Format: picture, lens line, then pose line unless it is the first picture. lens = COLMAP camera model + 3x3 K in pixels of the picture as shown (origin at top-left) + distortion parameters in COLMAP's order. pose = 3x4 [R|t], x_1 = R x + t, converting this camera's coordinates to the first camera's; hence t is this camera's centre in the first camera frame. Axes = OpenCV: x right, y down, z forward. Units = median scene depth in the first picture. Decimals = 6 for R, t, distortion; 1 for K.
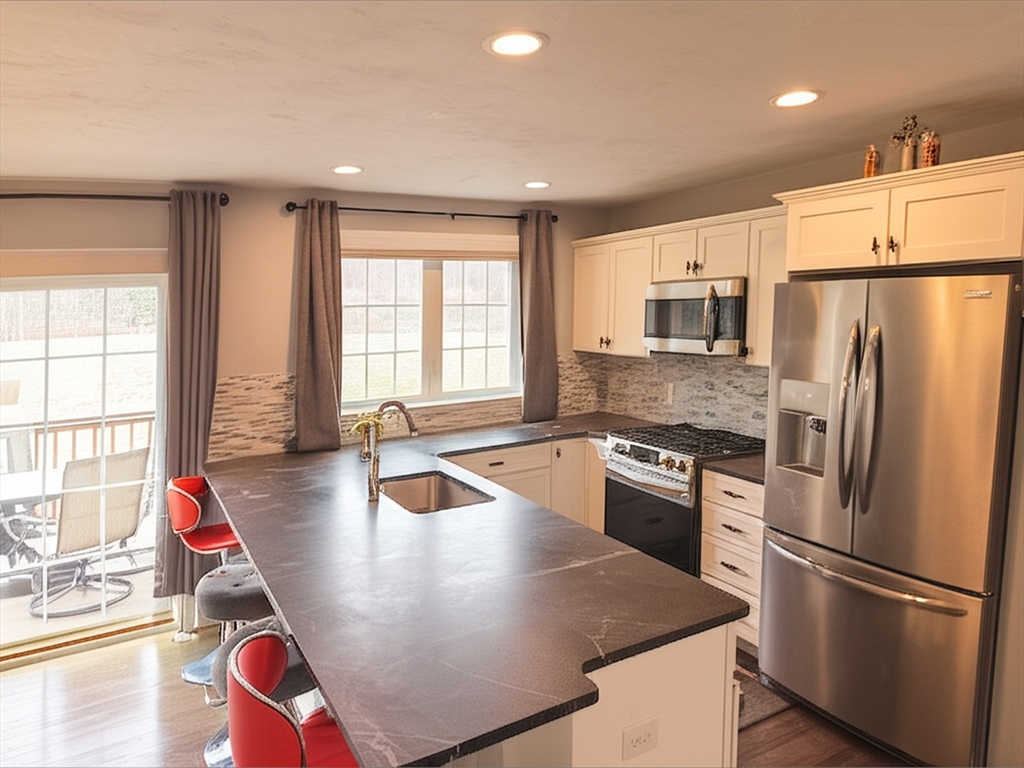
lens RADIAL K [[694.0, 0, 506.2], [0, 694.0, 388.9], [0, 0, 1]] dist [-0.041073, 0.001458]
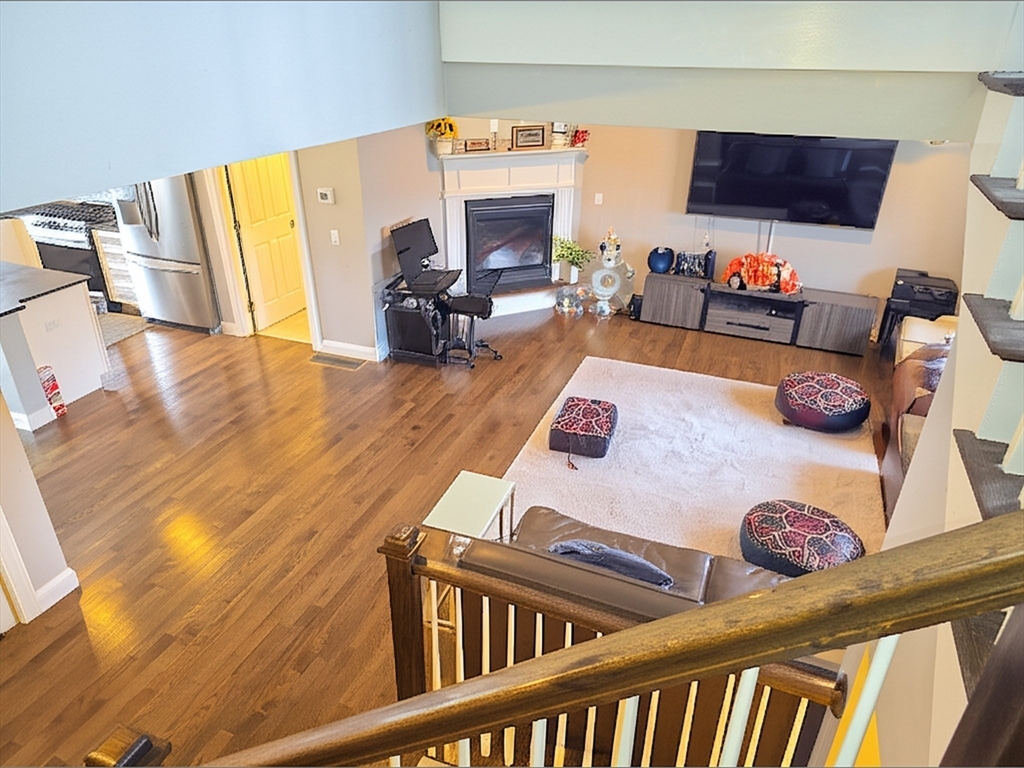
lens RADIAL K [[671.2, 0, 508.4], [0, 671.2, 385.2], [0, 0, 1]] dist [0.074447, -0.045510]
pose [[0.751430, -0.270667, 0.601742, -0.081282], [0.043687, 0.930396, 0.363943, -0.102105], [-0.658366, -0.247189, 0.710952, -1.007345]]
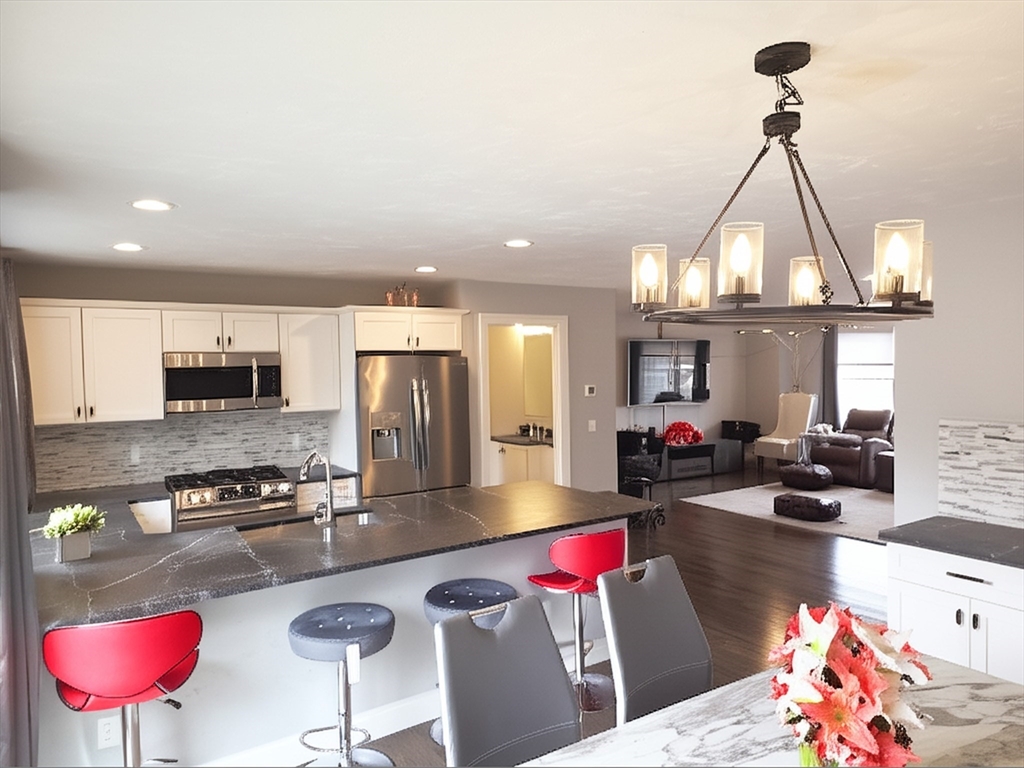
lens RADIAL K [[671.2, 0, 515.3], [0, 671.2, 383.2], [0, 0, 1]] dist [0.074447, -0.045510]
pose [[-0.093966, -0.003192, 0.995570, -0.928198], [0.135837, 0.990602, 0.015996, -0.043229], [-0.986265, 0.136739, -0.092649, 0.541698]]
